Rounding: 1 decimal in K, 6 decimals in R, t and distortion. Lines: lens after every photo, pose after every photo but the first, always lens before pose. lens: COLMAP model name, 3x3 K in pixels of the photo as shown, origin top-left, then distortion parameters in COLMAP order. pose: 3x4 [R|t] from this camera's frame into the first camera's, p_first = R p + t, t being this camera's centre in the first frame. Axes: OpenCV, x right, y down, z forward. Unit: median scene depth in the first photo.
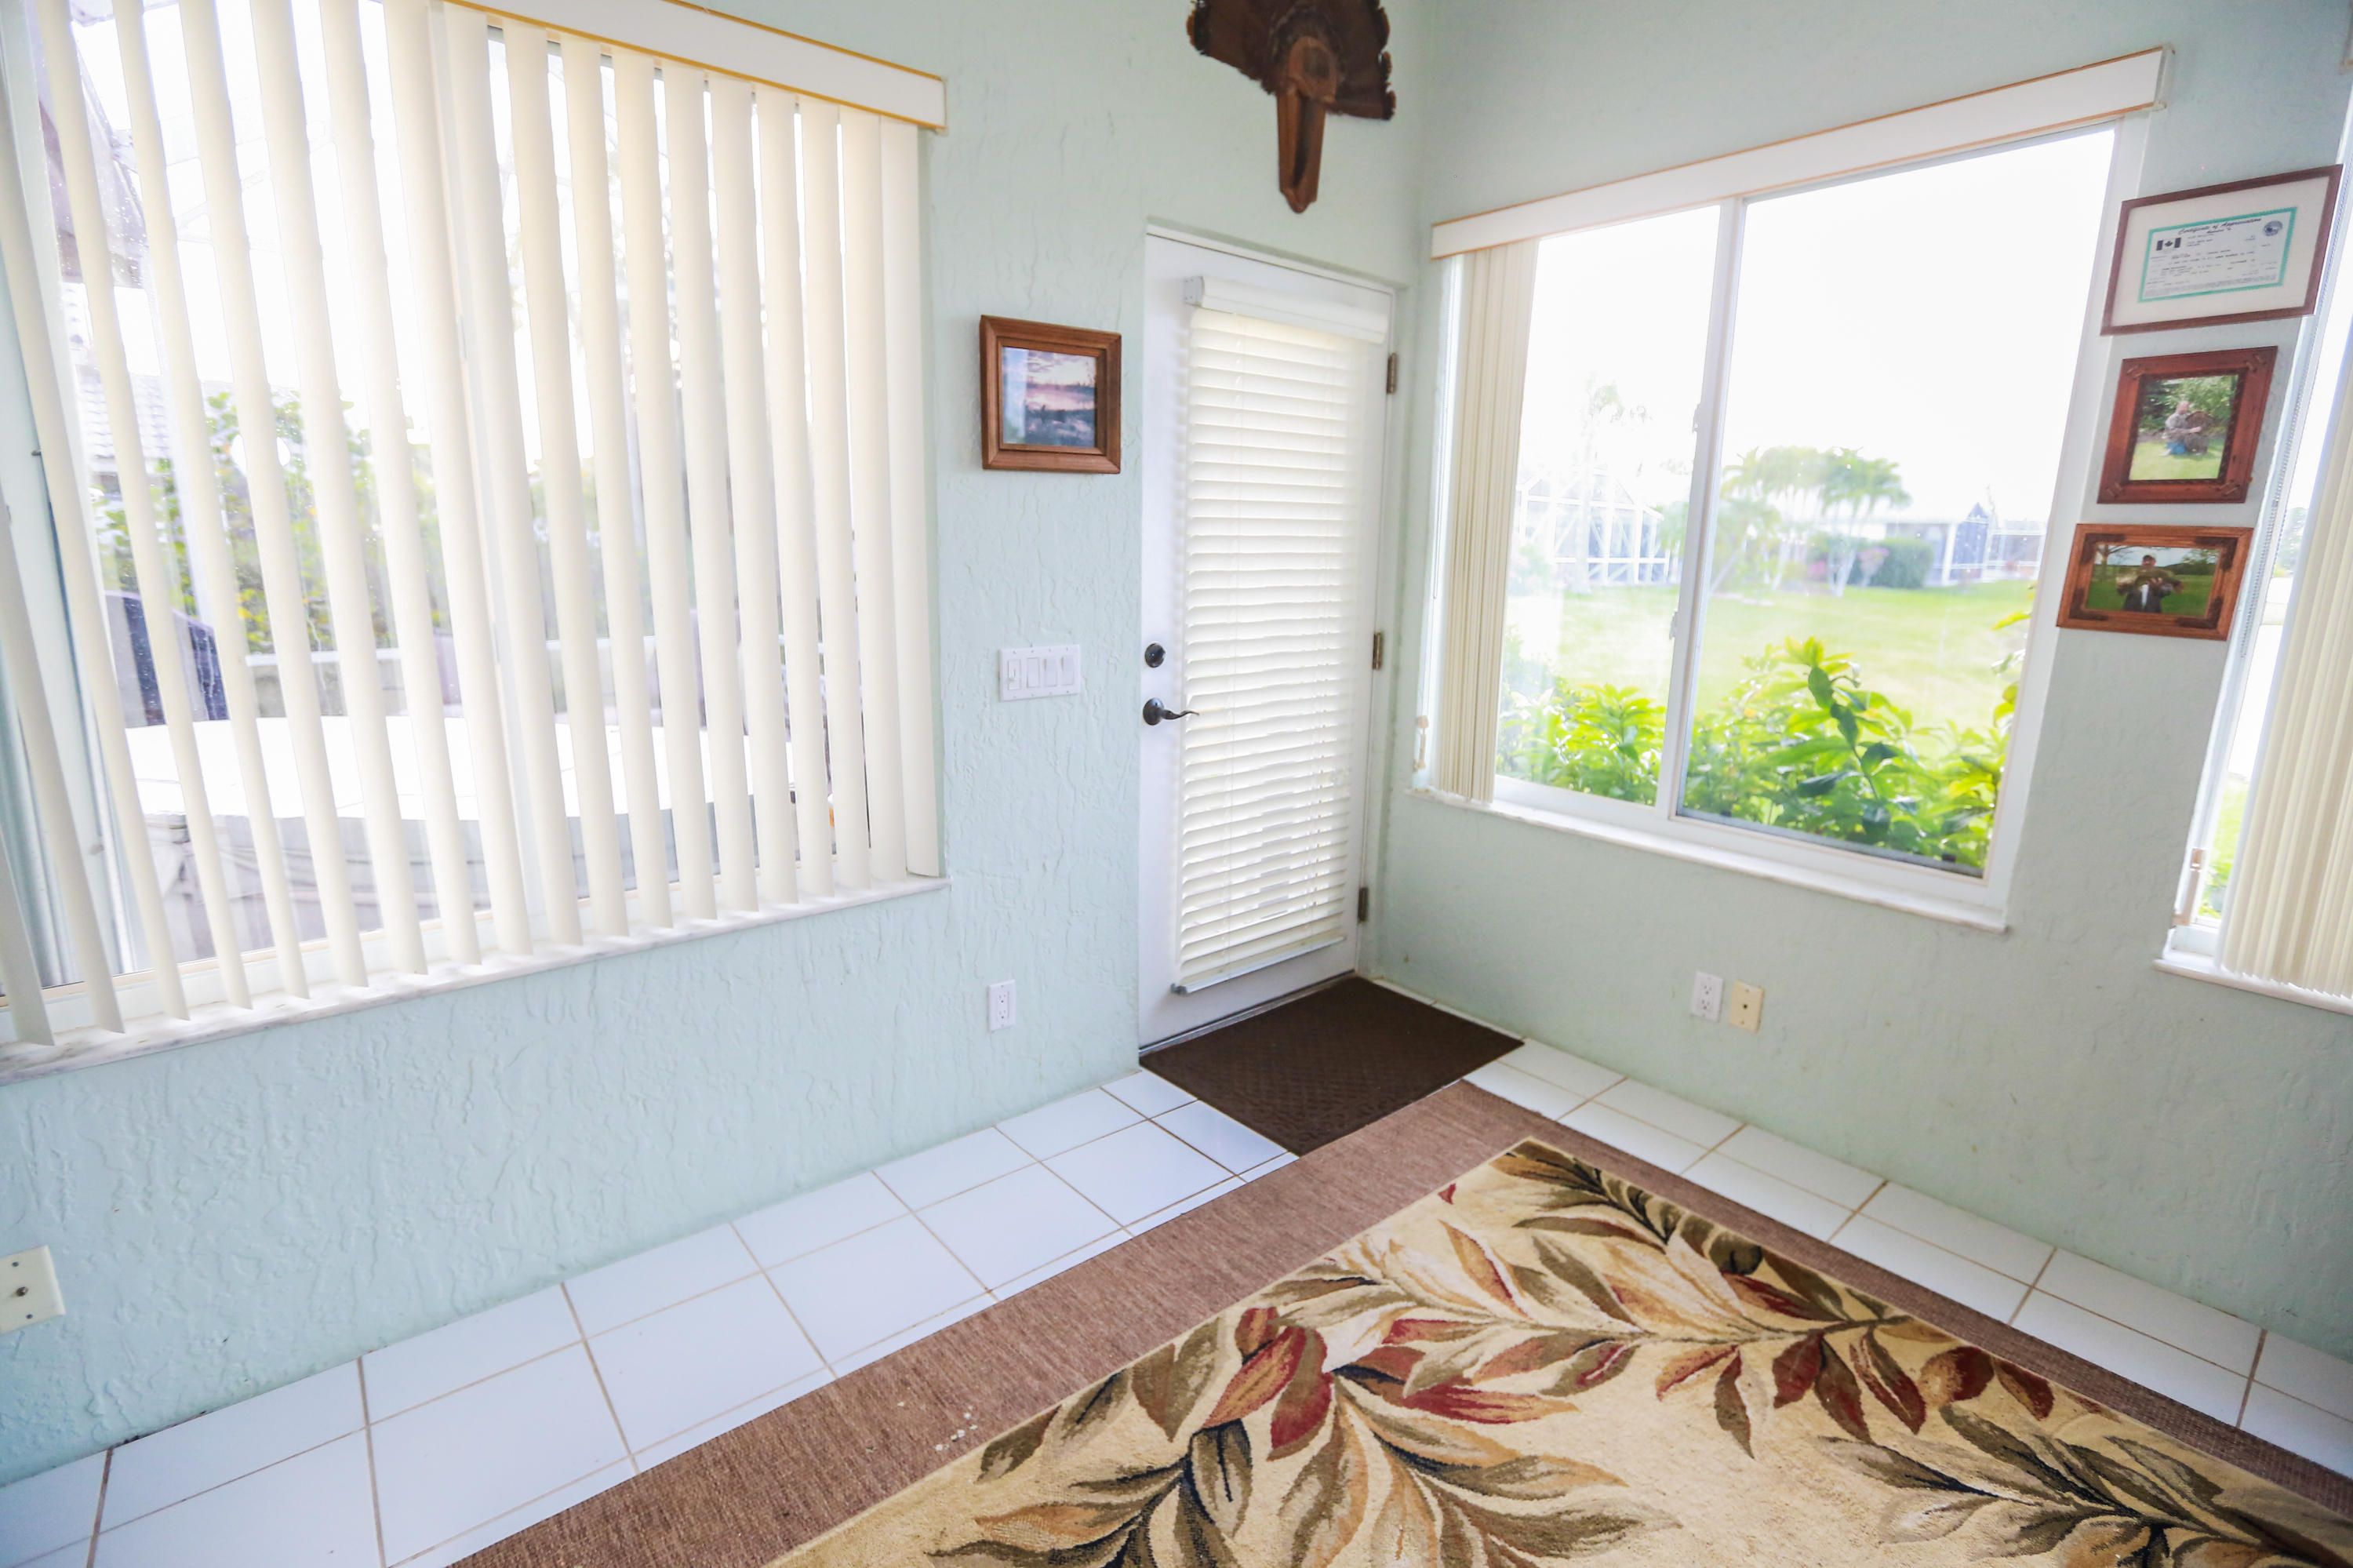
lens RADIAL K [[1096.6, 0, 1173.1], [0, 1096.6, 776.8], [0, 0, 1]] dist [-0.033023, 0.011427]
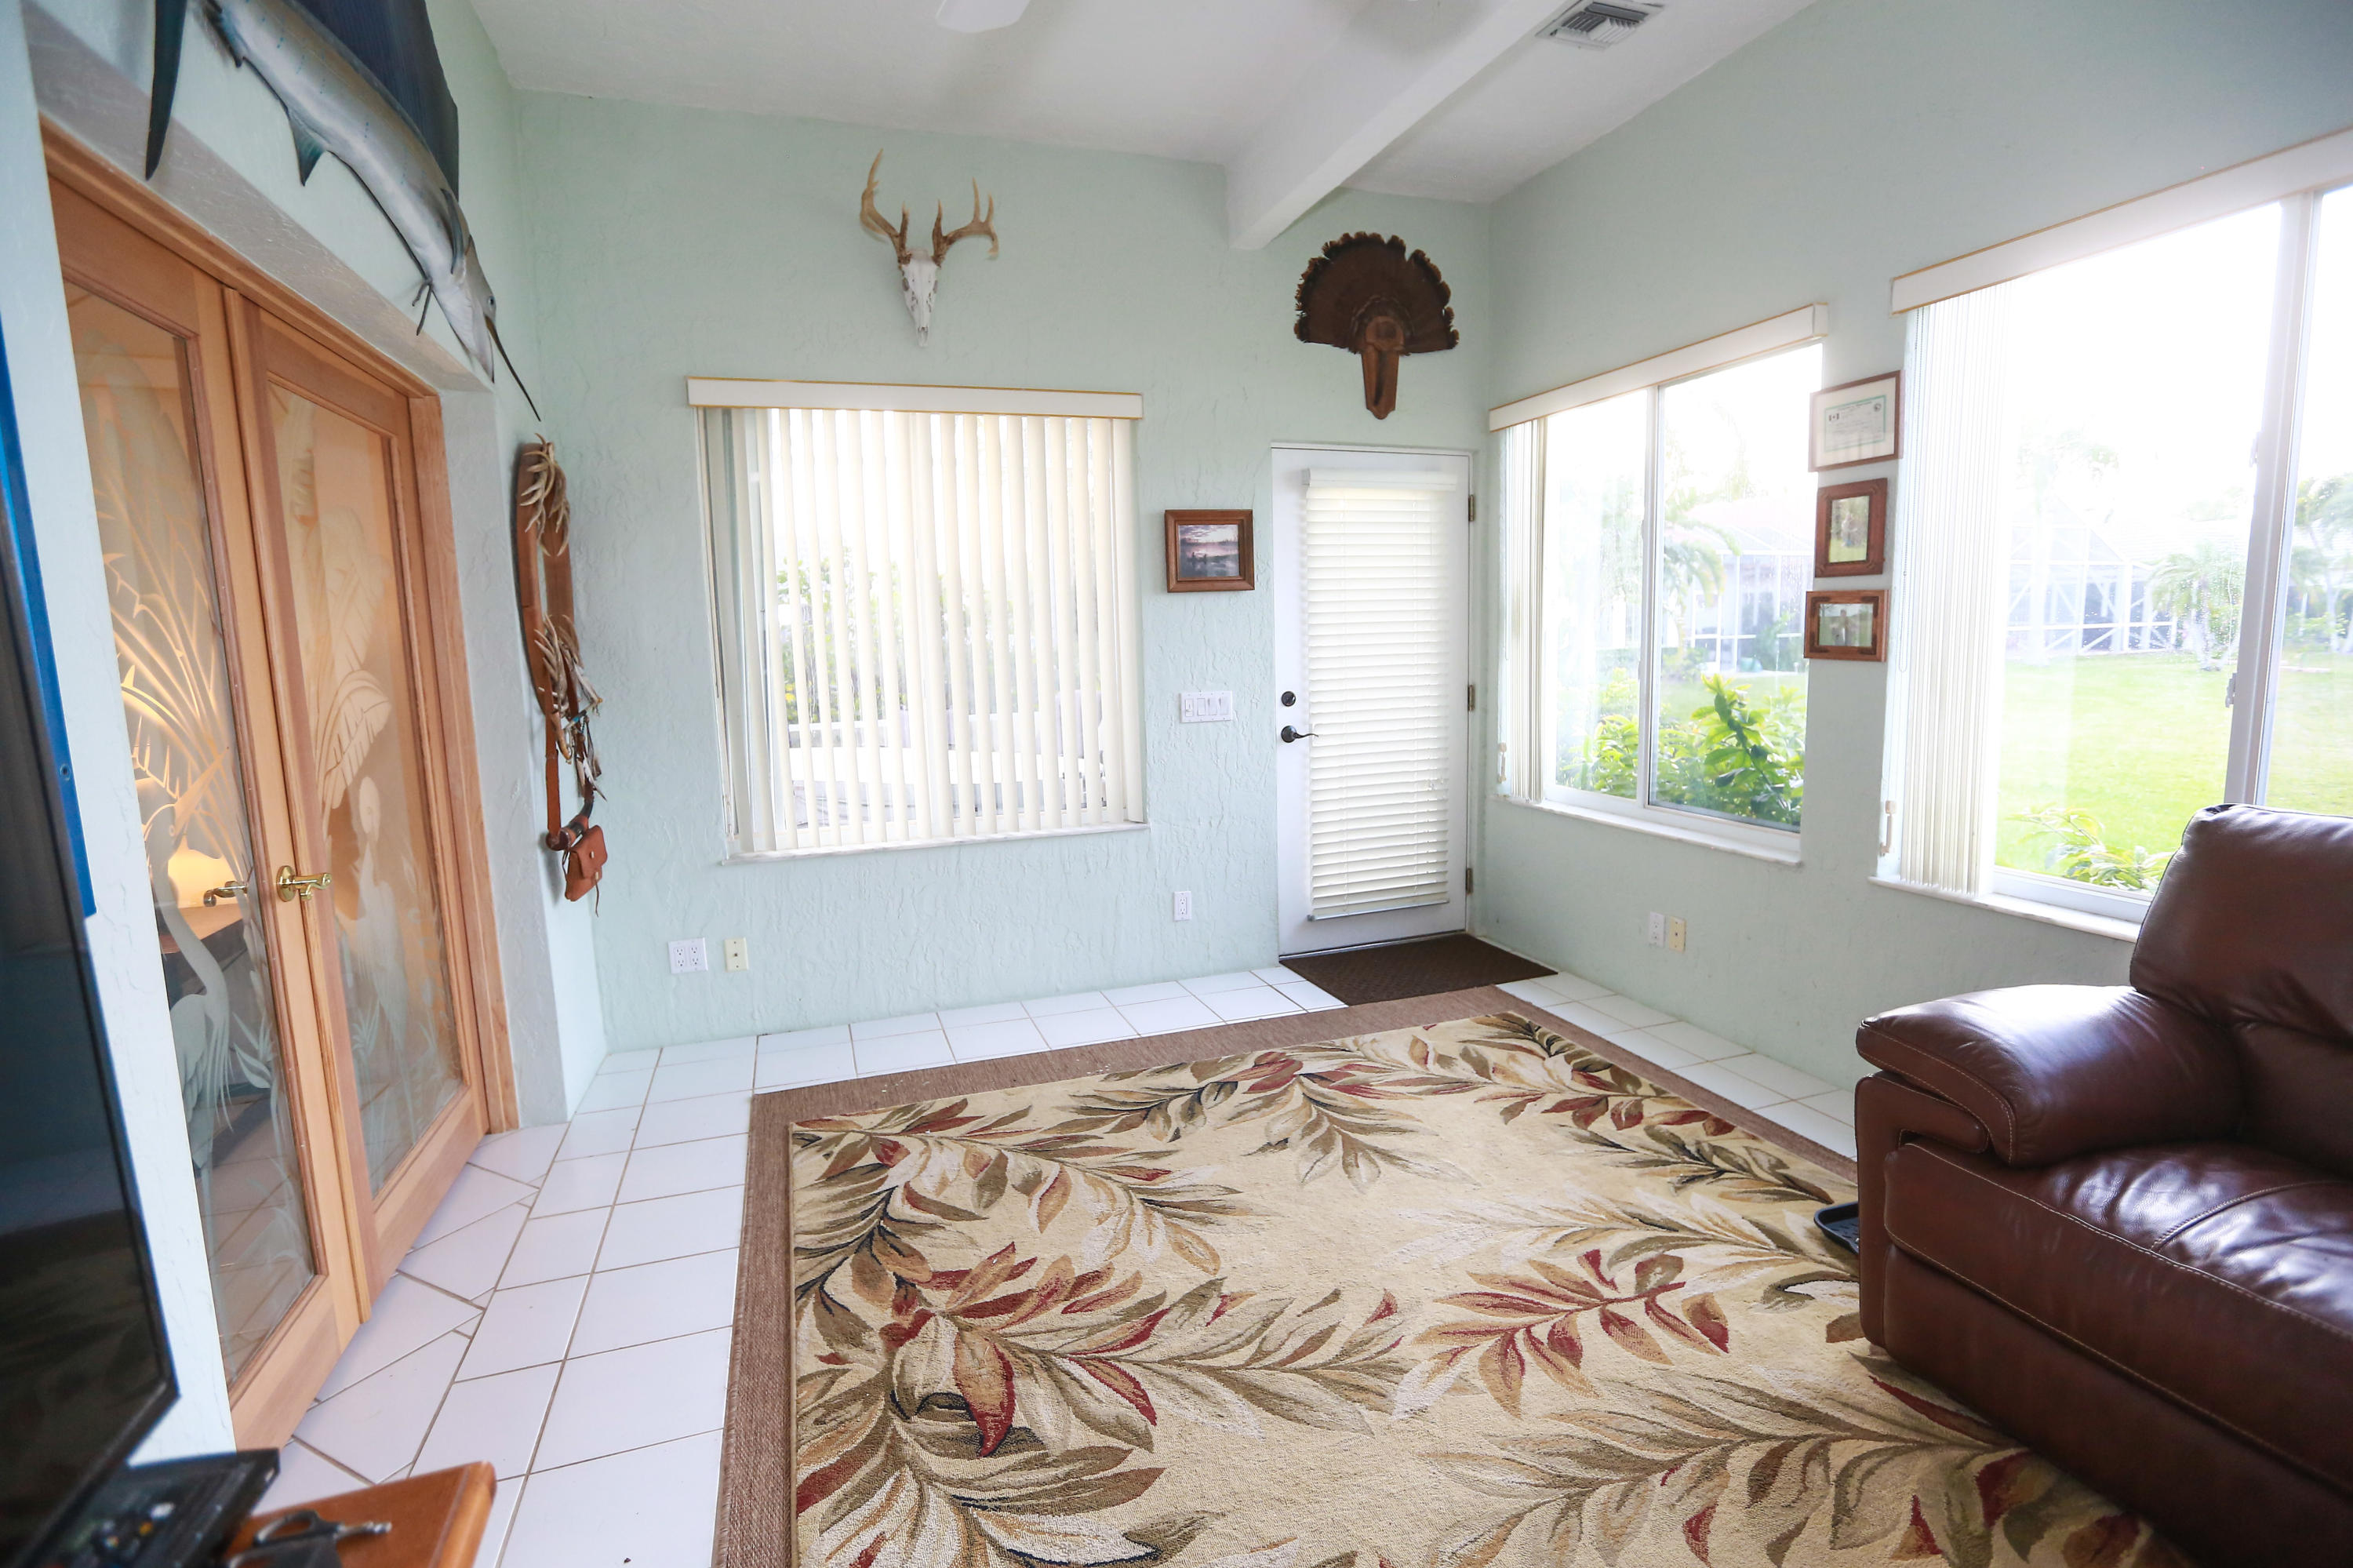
lens RADIAL K [[1118.7, 0, 1192.8], [0, 1118.7, 781.3], [0, 0, 1]] dist [-0.010803, 0.000770]
pose [[0.940280, 0.006053, -0.340348, 0.455824], [-0.033260, 0.996691, -0.074164, 0.150788], [0.338773, 0.081055, 0.937370, -0.634956]]
